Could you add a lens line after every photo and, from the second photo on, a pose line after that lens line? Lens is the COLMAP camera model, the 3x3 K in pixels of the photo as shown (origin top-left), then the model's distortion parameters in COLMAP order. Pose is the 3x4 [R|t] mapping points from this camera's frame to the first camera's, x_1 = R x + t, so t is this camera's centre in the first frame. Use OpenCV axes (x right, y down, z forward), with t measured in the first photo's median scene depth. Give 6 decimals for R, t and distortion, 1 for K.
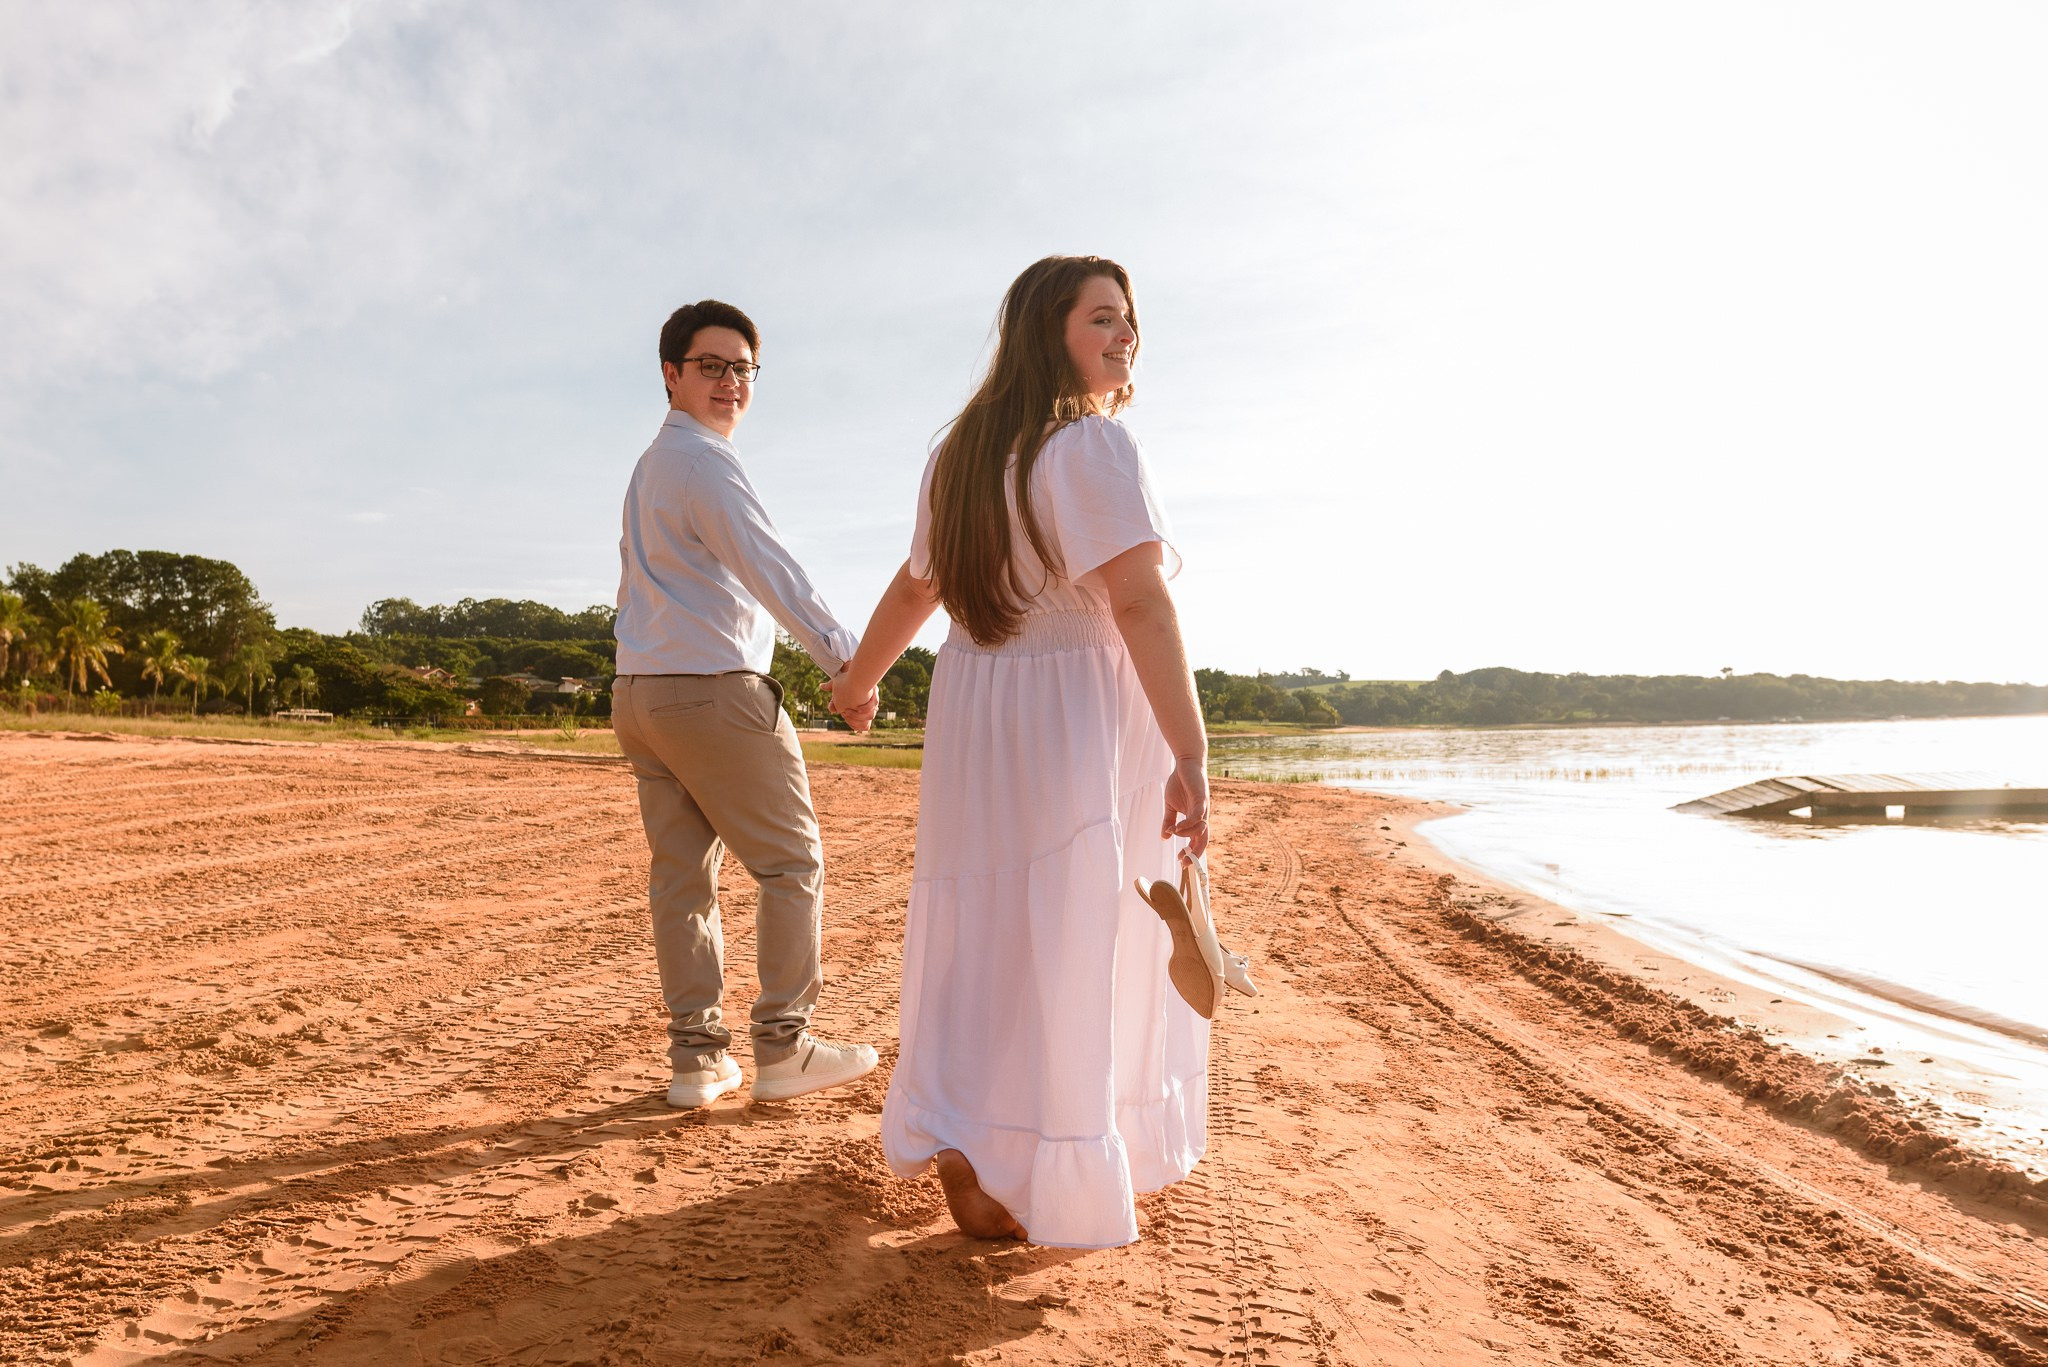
lens RADIAL K [[1460.8, 0, 1024.0], [0, 1460.8, 683.5], [0, 0, 1]] dist [0.001340, 0.001250]
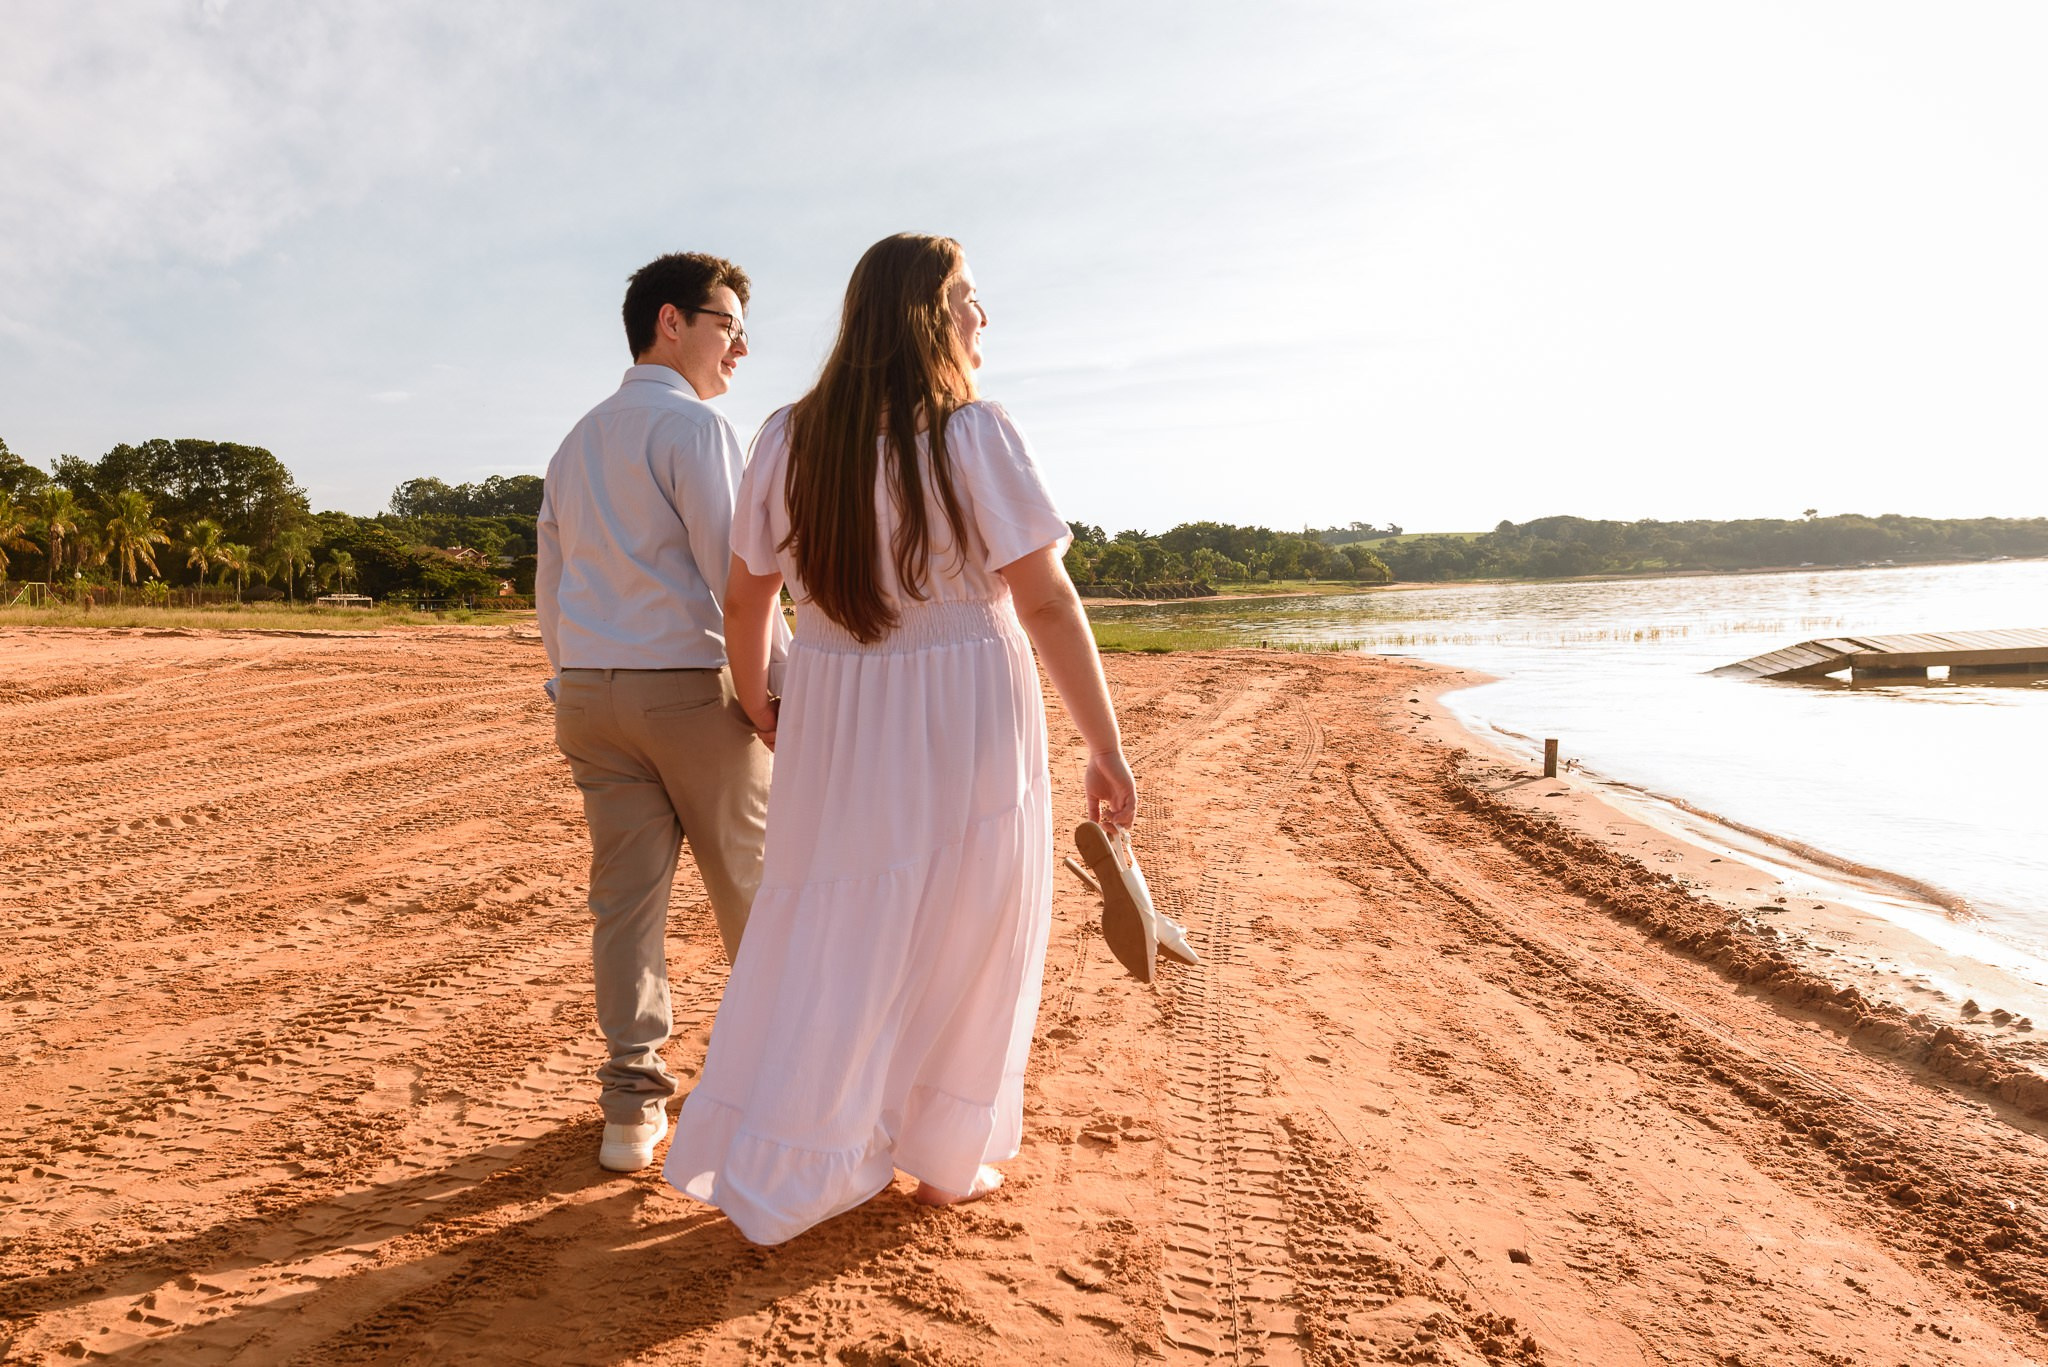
lens RADIAL K [[1460.8, 0, 1024.0], [0, 1460.8, 683.5], [0, 0, 1]] dist [0.001340, 0.001250]
pose [[0.999499, -0.016841, -0.026798, -0.003729], [0.019093, 0.996100, 0.086144, -0.052776], [0.025243, -0.086613, 0.995922, -0.250446]]
